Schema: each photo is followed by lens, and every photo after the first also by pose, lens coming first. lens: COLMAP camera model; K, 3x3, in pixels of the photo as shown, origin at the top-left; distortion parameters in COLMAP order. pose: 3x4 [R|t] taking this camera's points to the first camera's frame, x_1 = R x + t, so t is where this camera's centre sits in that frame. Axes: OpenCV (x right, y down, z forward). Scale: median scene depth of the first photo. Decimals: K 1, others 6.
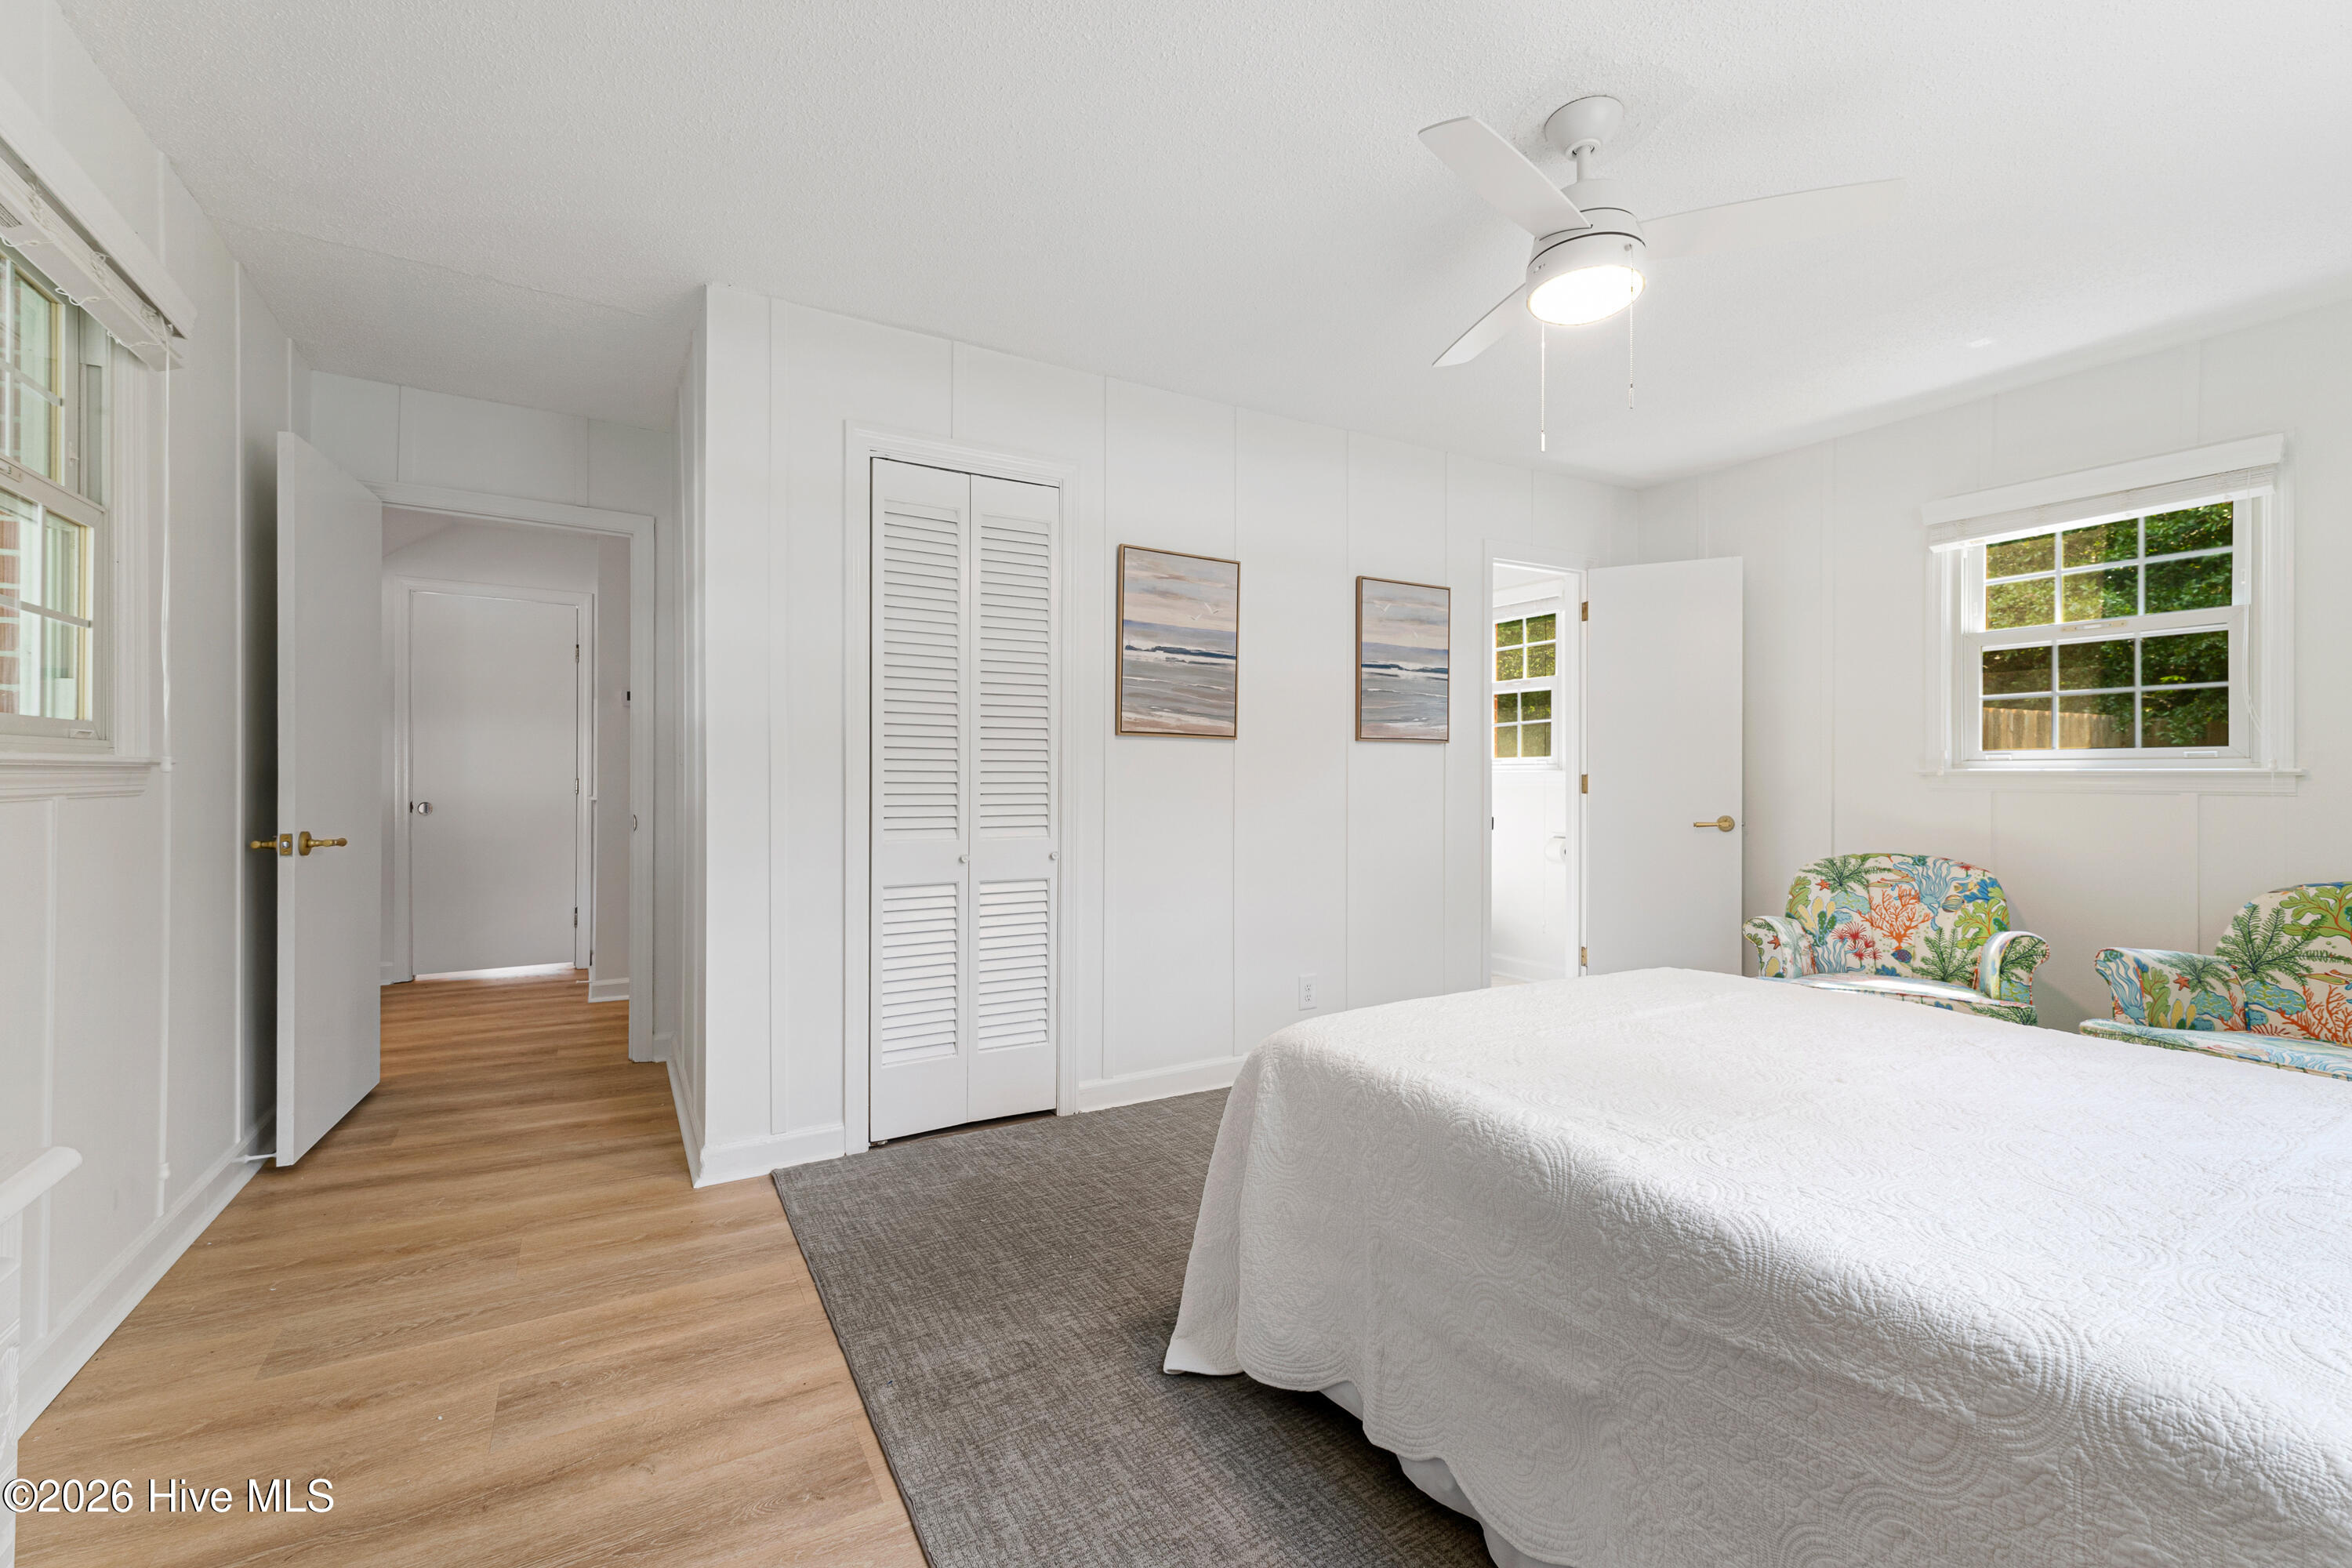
lens RADIAL K [[998.9, 0, 1176.6], [0, 998.9, 770.3], [0, 0, 1]] dist [0.007323, -0.000732]
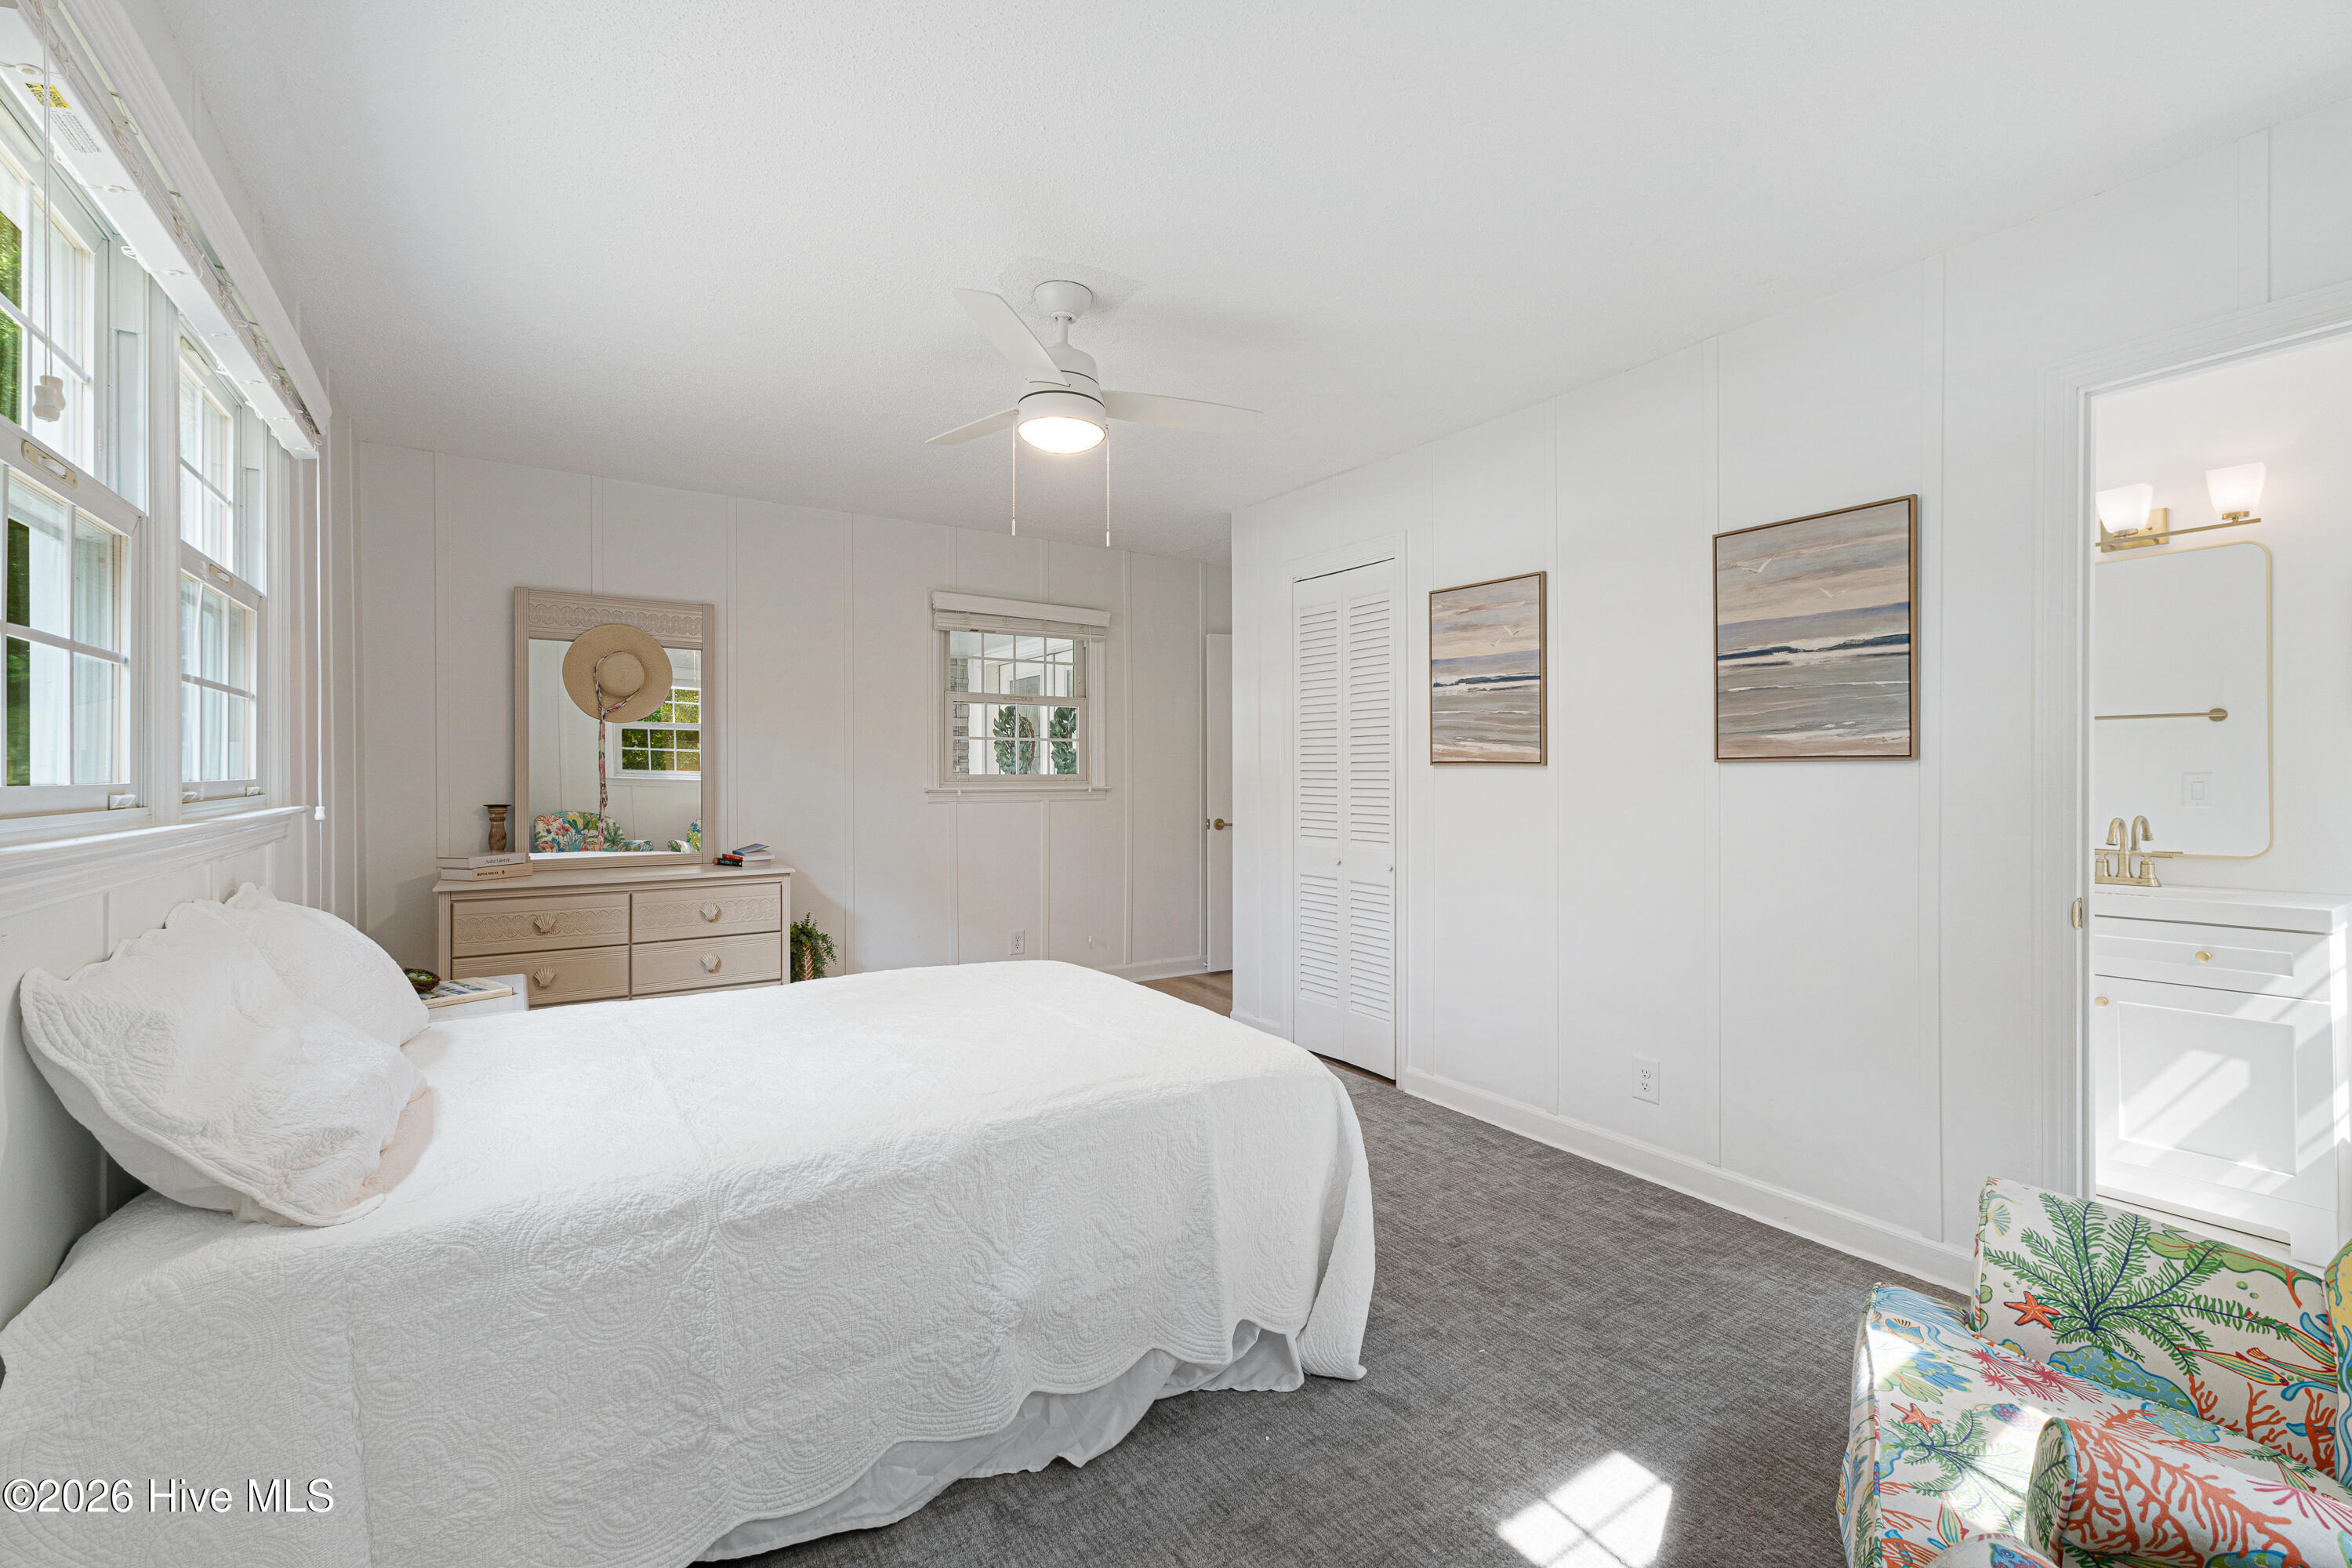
lens RADIAL K [[998.9, 0, 1185.9], [0, 998.9, 784.0], [0, 0, 1]] dist [0.007323, -0.000732]
pose [[0.062697, 0.003063, -0.998028, 0.952981], [-0.003150, 0.999991, 0.002871, -0.015582], [0.998028, 0.002964, 0.062706, 0.613510]]
